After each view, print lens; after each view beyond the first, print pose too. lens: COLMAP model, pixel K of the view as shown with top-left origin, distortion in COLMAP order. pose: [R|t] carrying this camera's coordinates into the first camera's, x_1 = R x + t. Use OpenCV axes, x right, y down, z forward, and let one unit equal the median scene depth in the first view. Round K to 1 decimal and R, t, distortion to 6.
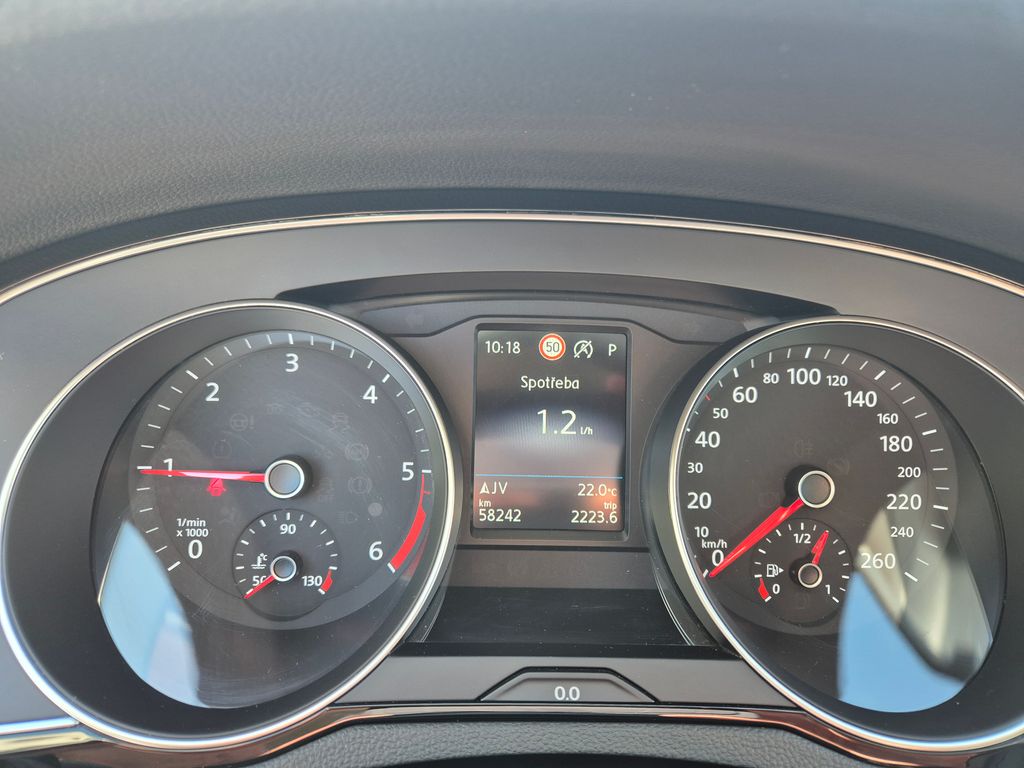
lens RADIAL K [[692.7, 0, 515.9], [0, 692.7, 380.0], [0, 0, 1]] dist [0.021428, -0.033404]
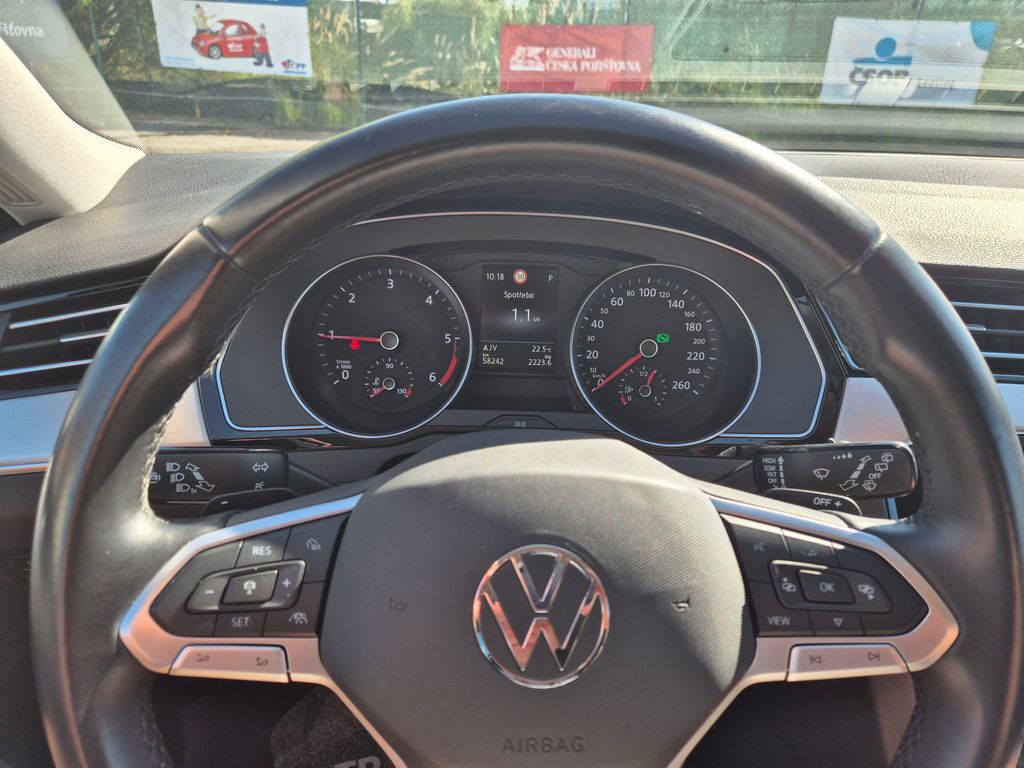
lens RADIAL K [[692.7, 0, 508.3], [0, 692.7, 390.4], [0, 0, 1]] dist [0.021428, -0.033404]
pose [[0.999955, 0.007336, -0.006088, 0.035106], [-0.006513, 0.992051, 0.125667, 0.027011], [0.006961, -0.125621, 0.992054, -1.041172]]
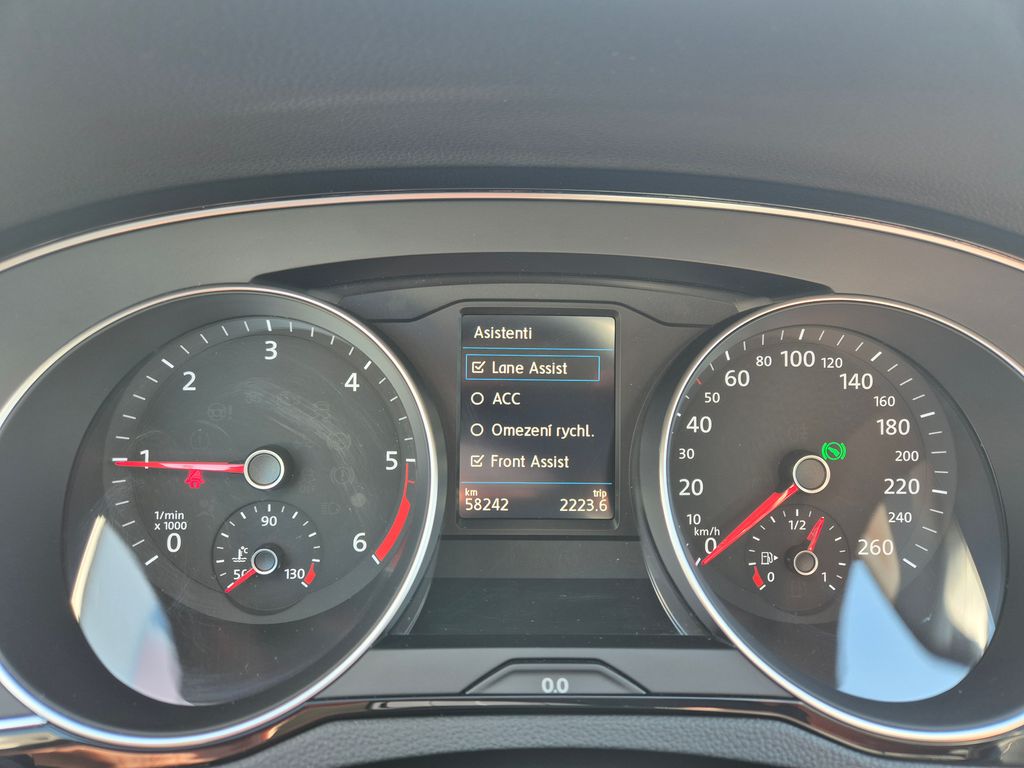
lens RADIAL K [[692.7, 0, 508.8], [0, 692.7, 381.6], [0, 0, 1]] dist [0.021428, -0.033404]
pose [[0.999937, -0.011184, -0.000984, 0.011182], [0.011191, 0.999905, 0.008078, 0.015017], [0.000894, -0.008089, 0.999967, 0.028238]]
